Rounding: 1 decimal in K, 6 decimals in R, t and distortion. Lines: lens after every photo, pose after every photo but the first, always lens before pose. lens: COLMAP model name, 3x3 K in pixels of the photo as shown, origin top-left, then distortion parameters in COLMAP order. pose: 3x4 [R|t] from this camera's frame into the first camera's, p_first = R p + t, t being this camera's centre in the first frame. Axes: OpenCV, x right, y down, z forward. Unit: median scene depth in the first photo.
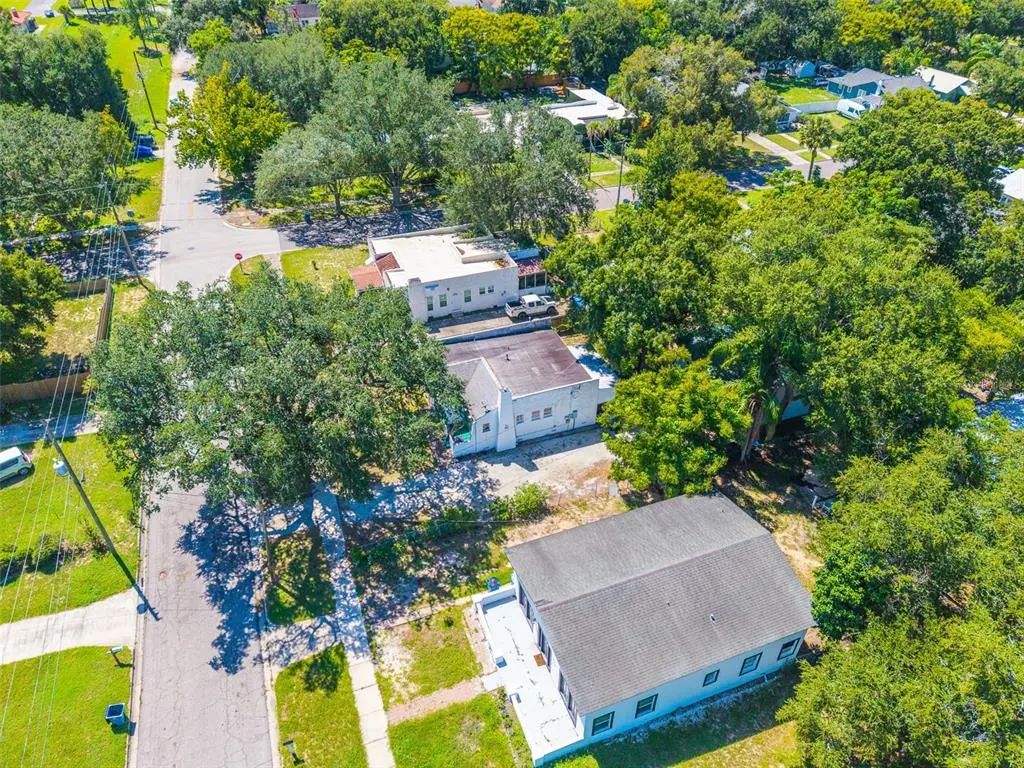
lens RADIAL K [[687.6, 0, 512.0], [0, 687.6, 384.0], [0, 0, 1]] dist [0.113058, -0.183332]
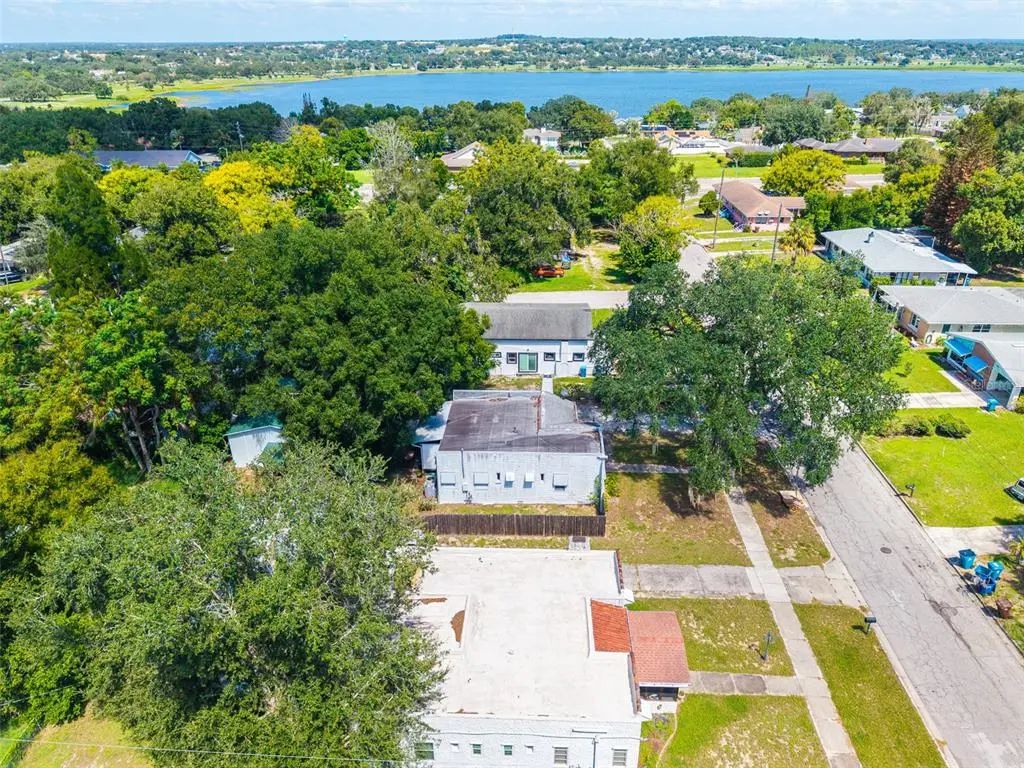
lens RADIAL K [[685.0, 0, 517.5], [0, 685.0, 380.8], [0, 0, 1]] dist [0.021326, -0.024786]
pose [[-0.920783, -0.162309, 0.354703, -0.393227], [0.244682, 0.467852, 0.849262, -1.026005], [-0.303791, 0.868775, -0.391076, 1.566662]]
